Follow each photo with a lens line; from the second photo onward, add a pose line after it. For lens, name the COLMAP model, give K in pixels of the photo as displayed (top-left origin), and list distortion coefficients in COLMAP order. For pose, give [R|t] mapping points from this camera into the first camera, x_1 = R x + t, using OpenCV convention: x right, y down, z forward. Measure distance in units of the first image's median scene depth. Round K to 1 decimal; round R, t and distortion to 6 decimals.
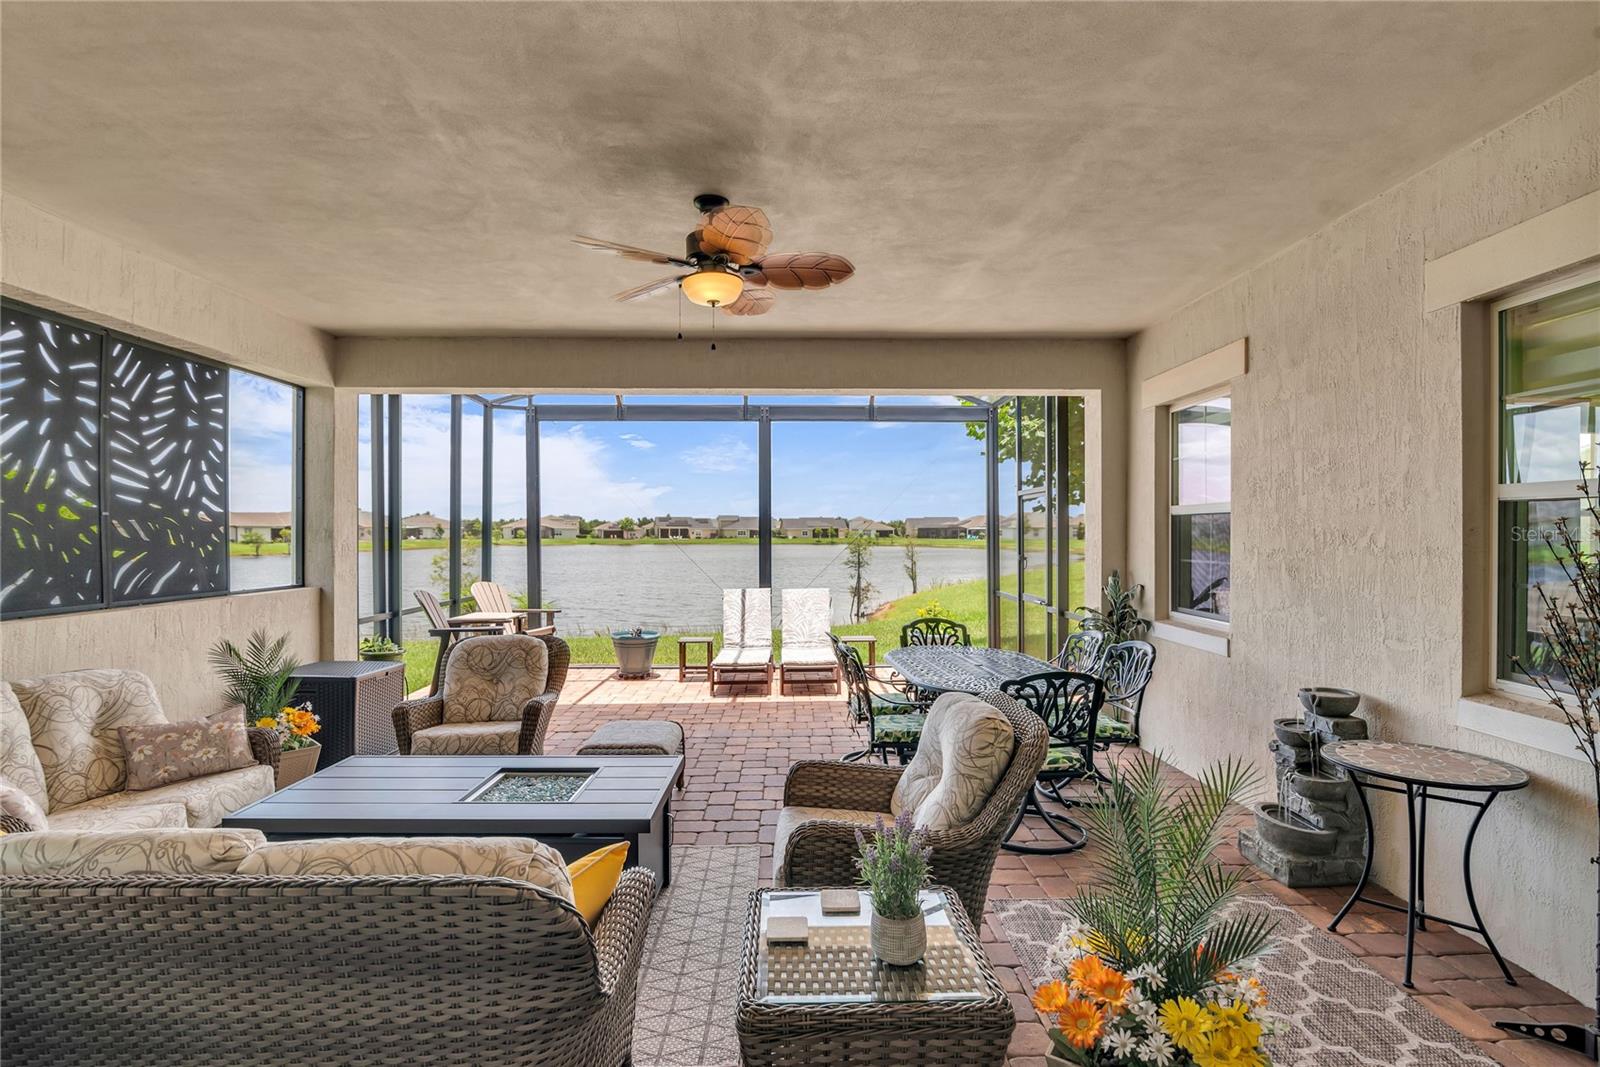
lens RADIAL K [[739.7, 0, 803.3], [0, 739.7, 532.8], [0, 0, 1]] dist [-0.024300, -0.000443]
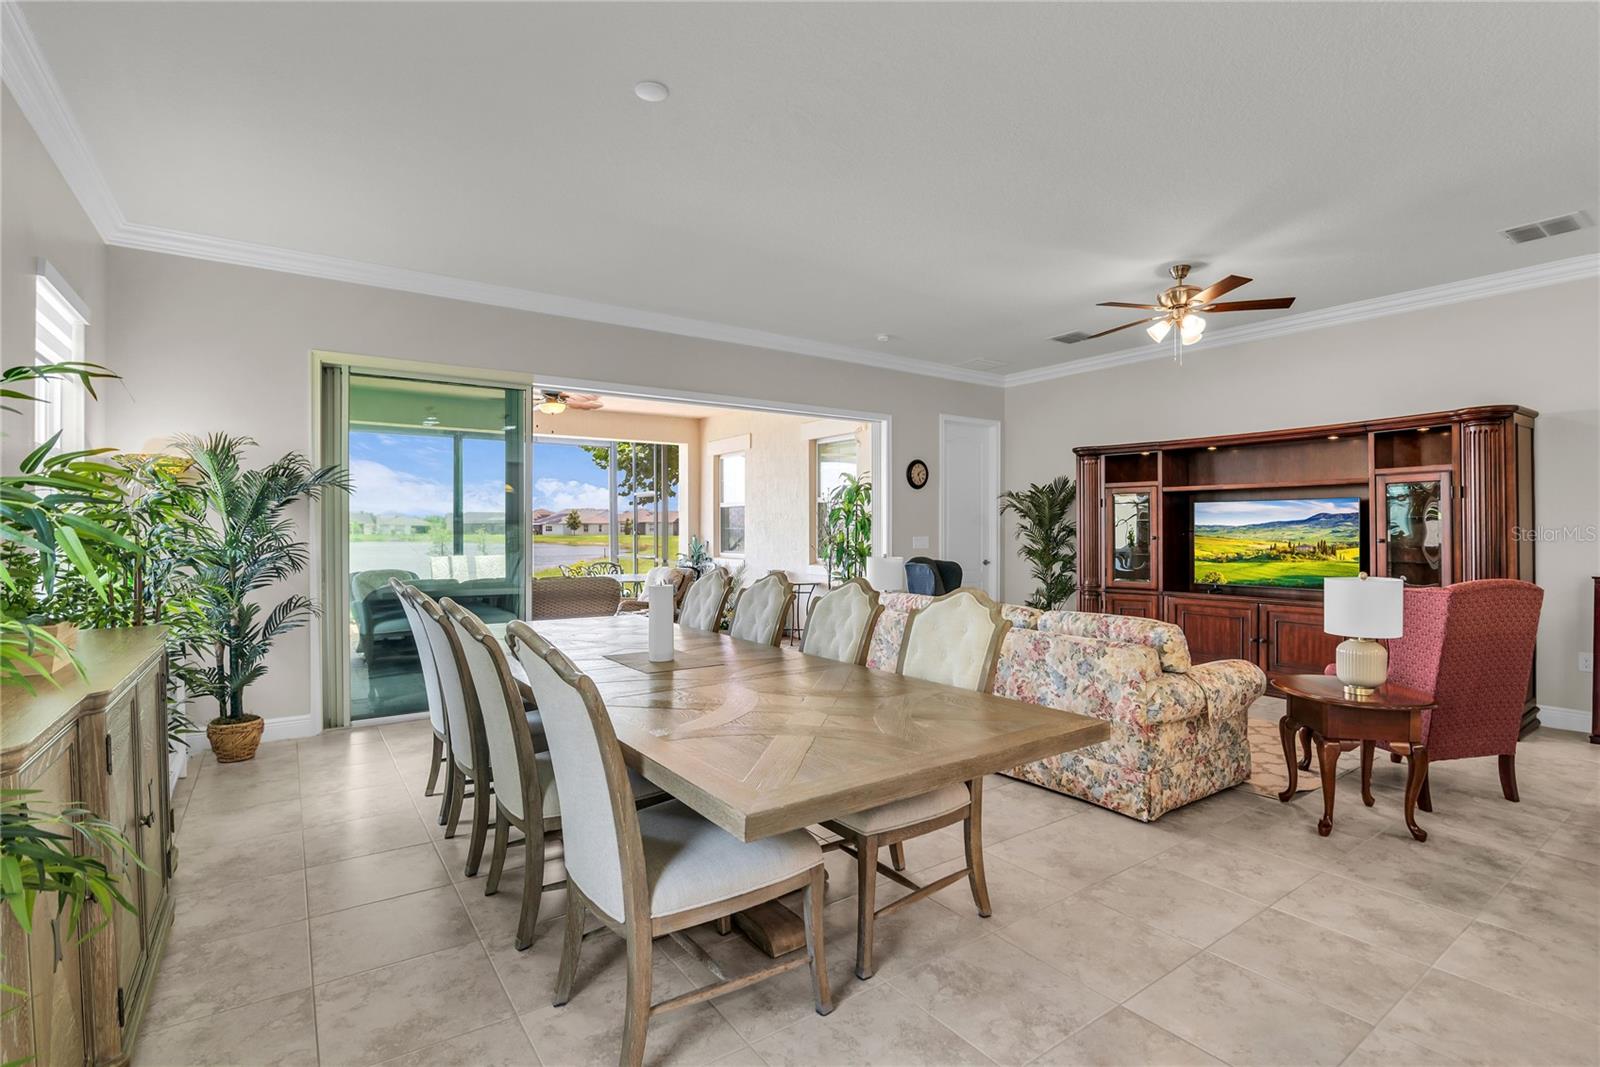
lens RADIAL K [[739.7, 0, 803.3], [0, 739.7, 532.8], [0, 0, 1]] dist [-0.024300, -0.000443]
pose [[0.827528, -0.001765, 0.561422, -0.476975], [-0.000996, 0.999989, 0.004611, 0.037660], [-0.561424, -0.004375, 0.827517, -0.857904]]
